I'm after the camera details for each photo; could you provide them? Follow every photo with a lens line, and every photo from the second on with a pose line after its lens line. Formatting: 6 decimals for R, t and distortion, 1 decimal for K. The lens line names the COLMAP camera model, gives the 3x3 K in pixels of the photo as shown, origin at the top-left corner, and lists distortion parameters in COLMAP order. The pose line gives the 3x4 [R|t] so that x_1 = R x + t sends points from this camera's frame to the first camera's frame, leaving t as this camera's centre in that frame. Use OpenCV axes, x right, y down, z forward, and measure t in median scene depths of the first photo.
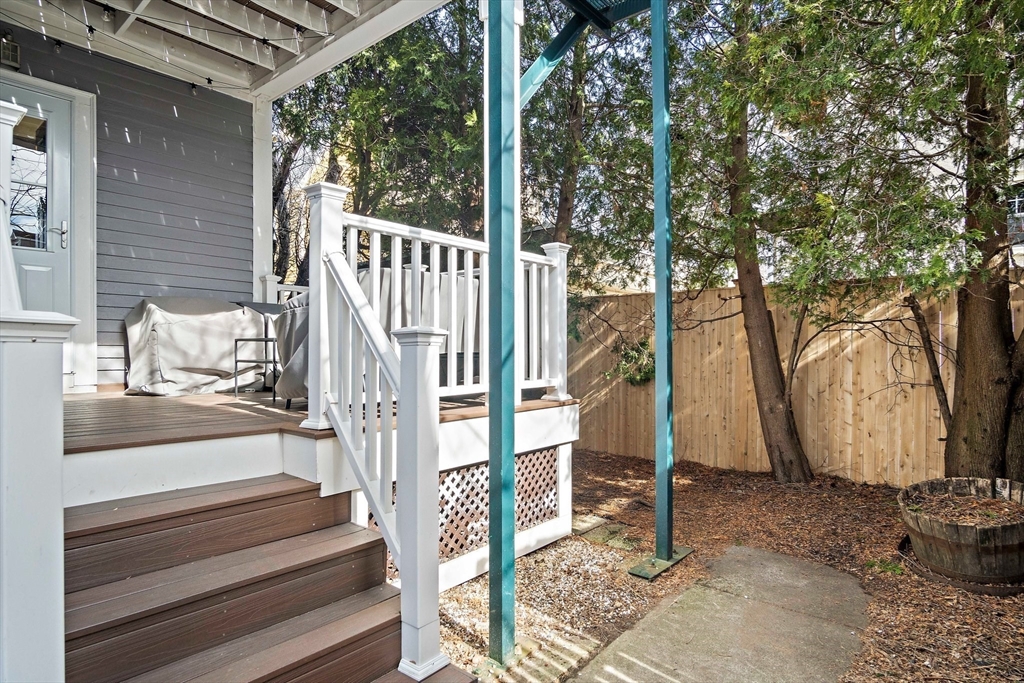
lens RADIAL K [[564.5, 0, 508.9], [0, 564.5, 339.1], [0, 0, 1]] dist [-0.027997, 0.008875]
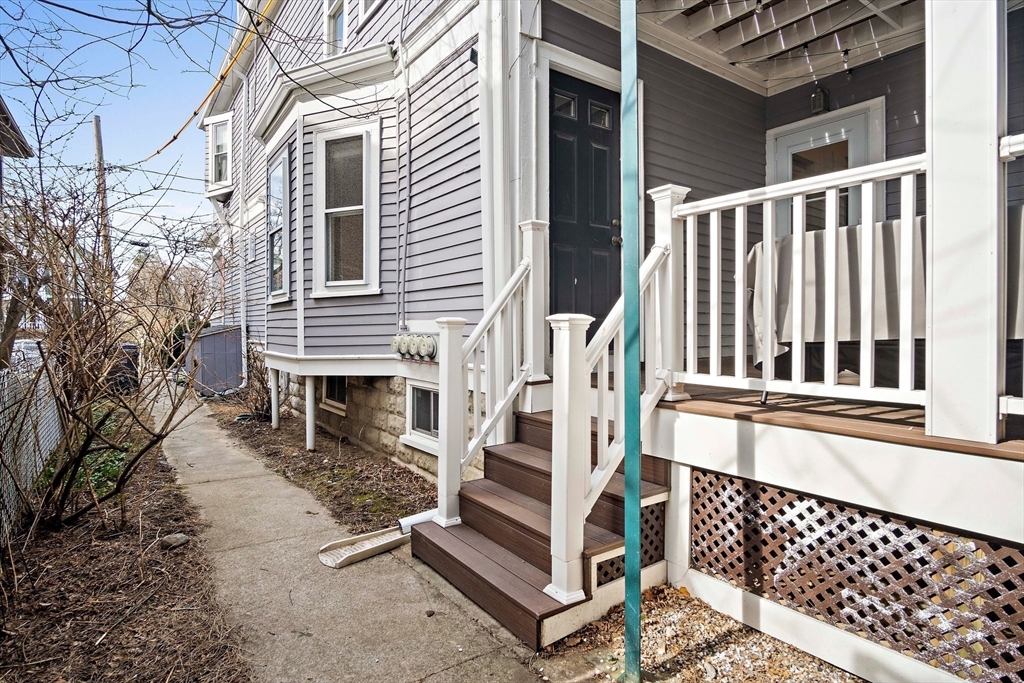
lens RADIAL K [[564.5, 0, 508.9], [0, 564.5, 339.1], [0, 0, 1]] dist [-0.027997, 0.008875]
pose [[-0.248364, 0.018000, -0.968500, 0.687240], [0.007928, 0.999832, 0.016549, 0.011973], [0.968634, -0.003568, -0.248465, 0.784535]]
